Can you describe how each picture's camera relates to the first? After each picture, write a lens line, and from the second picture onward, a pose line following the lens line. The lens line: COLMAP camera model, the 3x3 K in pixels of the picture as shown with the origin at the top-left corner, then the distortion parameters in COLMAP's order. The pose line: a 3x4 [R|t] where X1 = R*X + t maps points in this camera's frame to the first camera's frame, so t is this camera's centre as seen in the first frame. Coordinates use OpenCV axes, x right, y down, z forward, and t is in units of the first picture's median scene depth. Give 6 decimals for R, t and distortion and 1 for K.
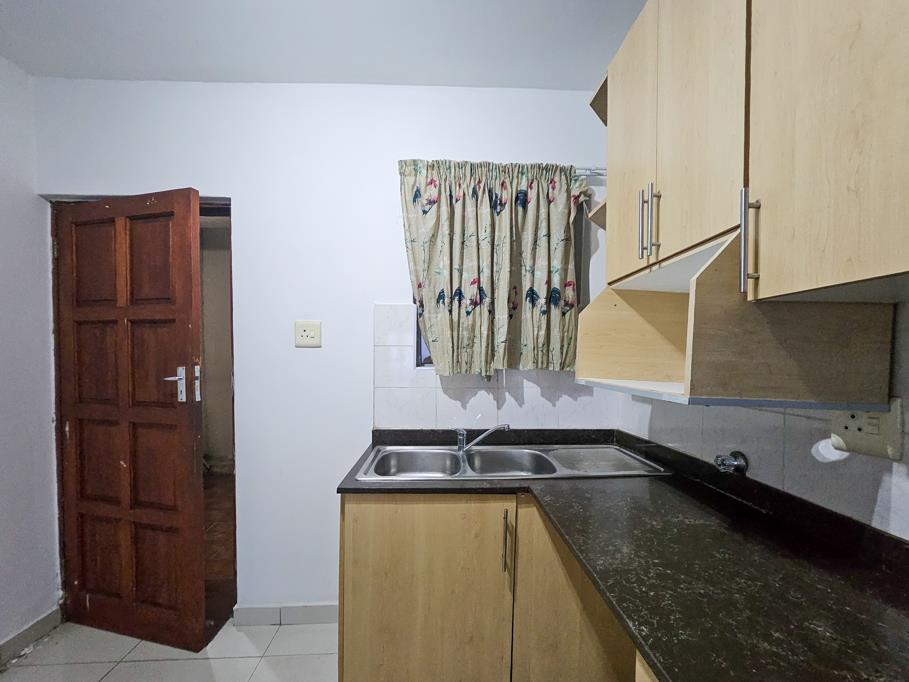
lens RADIAL K [[382.8, 0, 457.4], [0, 382.8, 362.5], [0, 0, 1]] dist [0.001199, 0.000099]
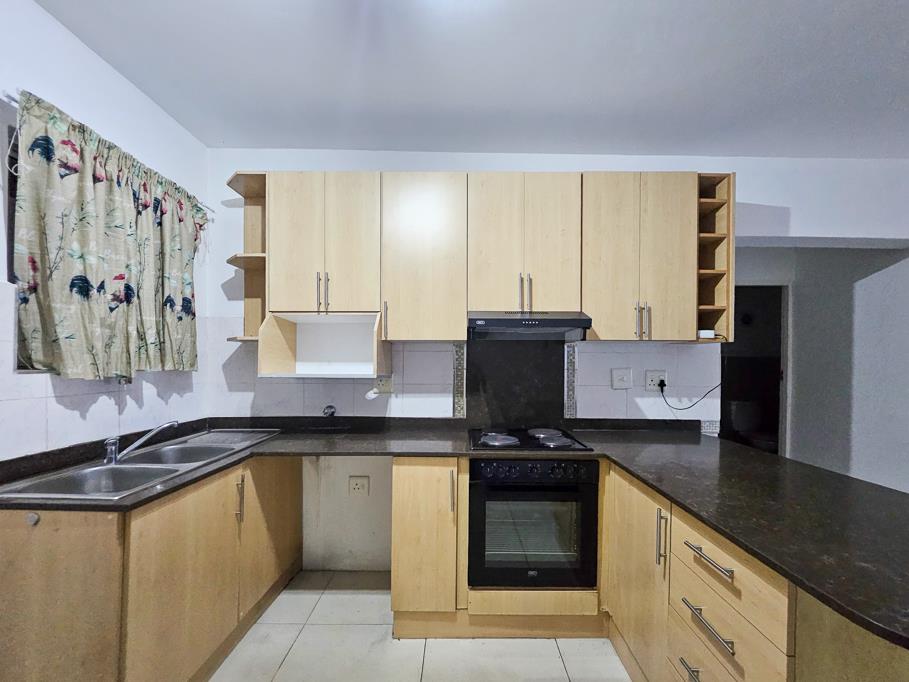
lens RADIAL K [[382.8, 0, 457.4], [0, 382.8, 362.5], [0, 0, 1]] dist [0.001199, 0.000099]
pose [[0.041752, -0.003154, 0.999123, -0.853358], [0.008775, 0.999958, 0.002789, 0.000764], [-0.999089, 0.008651, 0.041778, 0.146167]]
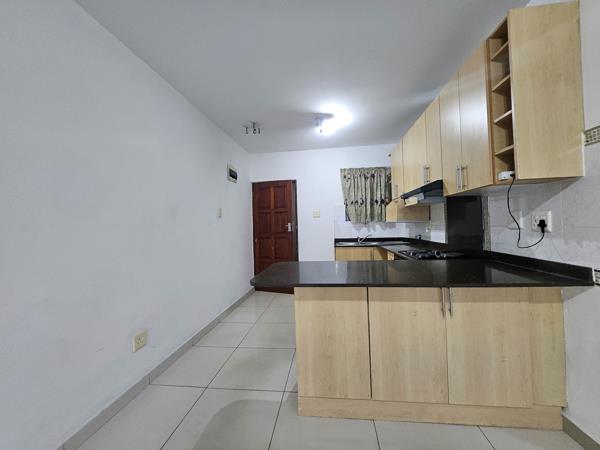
lens RADIAL K [[246.0, 0, 308.3], [0, 246.0, 219.3], [0, 0, 1]] dist [0.000421, 0.000014]
pose [[0.989632, -0.034109, -0.139514, -0.140127], [0.028602, 0.998738, -0.041290, 0.083581], [0.140746, 0.036871, 0.989359, -1.499445]]
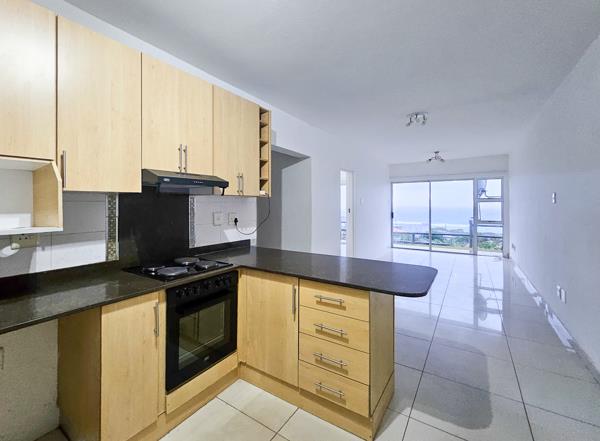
lens RADIAL K [[279.3, 0, 268.7], [0, 279.3, 203.3], [0, 0, 1]] dist [-0.000195, 0.000302]
pose [[-0.781882, 0.000717, 0.623425, -0.671316], [0.008984, 0.999908, 0.010118, -0.032507], [-0.623361, 0.013512, -0.781817, 0.678440]]
